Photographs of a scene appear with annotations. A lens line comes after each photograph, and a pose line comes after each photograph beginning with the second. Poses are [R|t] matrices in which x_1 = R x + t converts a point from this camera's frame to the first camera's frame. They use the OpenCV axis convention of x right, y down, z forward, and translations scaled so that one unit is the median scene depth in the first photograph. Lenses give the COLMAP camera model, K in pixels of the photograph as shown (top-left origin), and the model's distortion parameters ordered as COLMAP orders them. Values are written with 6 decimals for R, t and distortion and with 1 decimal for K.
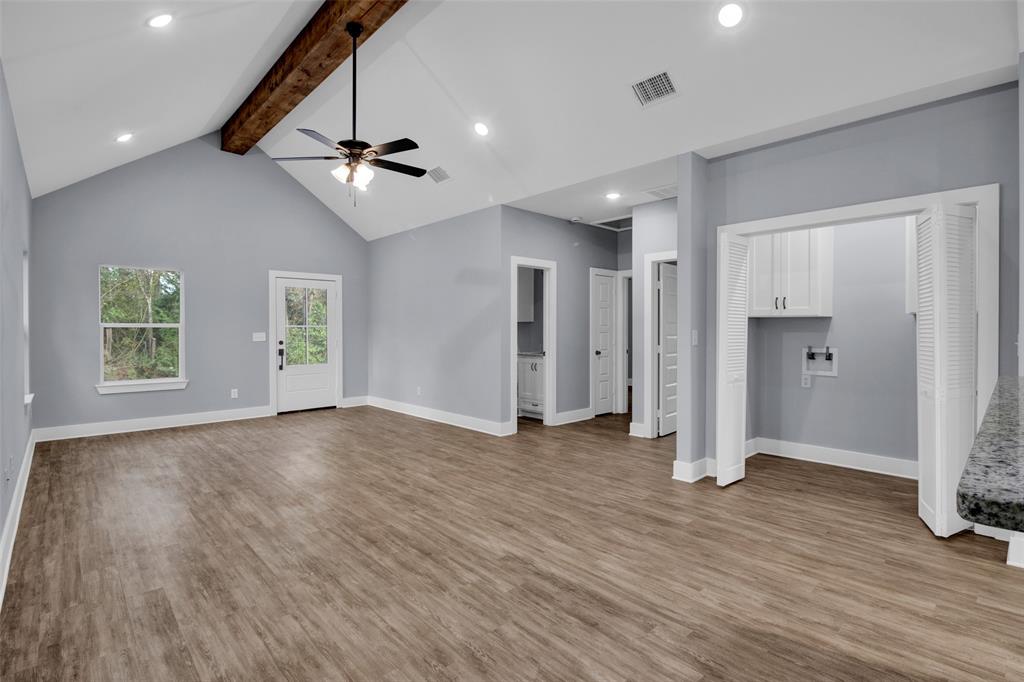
lens RADIAL K [[488.4, 0, 512.5], [0, 488.4, 329.7], [0, 0, 1]] dist [0.001272, -0.012456]
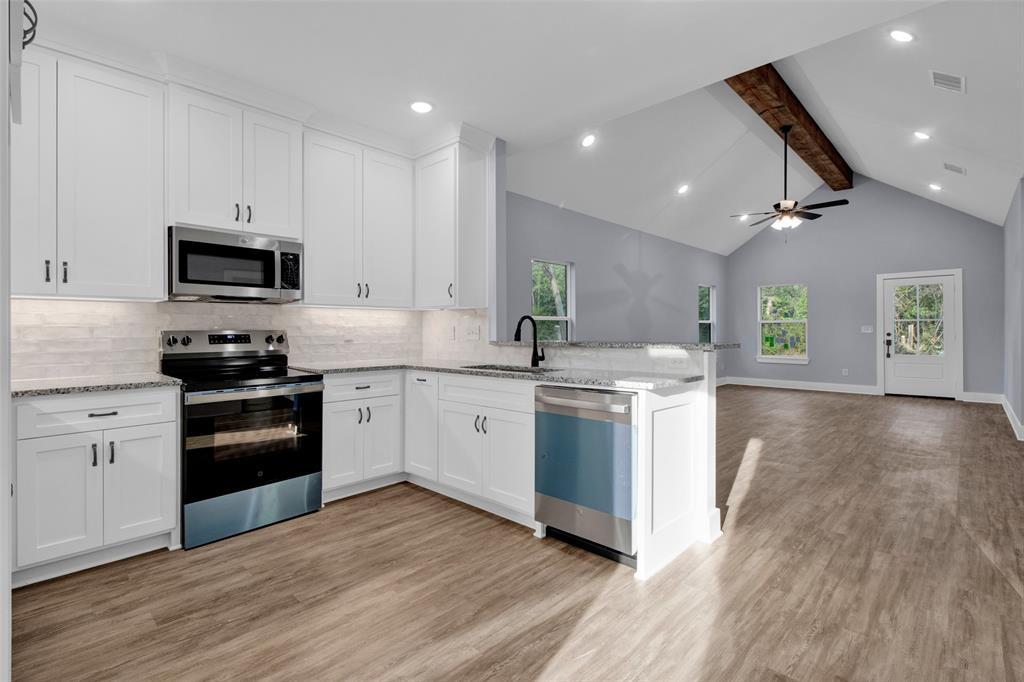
lens RADIAL K [[473.6, 0, 507.3], [0, 473.6, 329.1], [0, 0, 1]] dist [0.001206, -0.000442]
pose [[0.056435, 0.000159, -0.998406, 0.624220], [0.002963, 0.999996, 0.000326, 0.010881], [0.998402, -0.002977, 0.056434, 0.018265]]
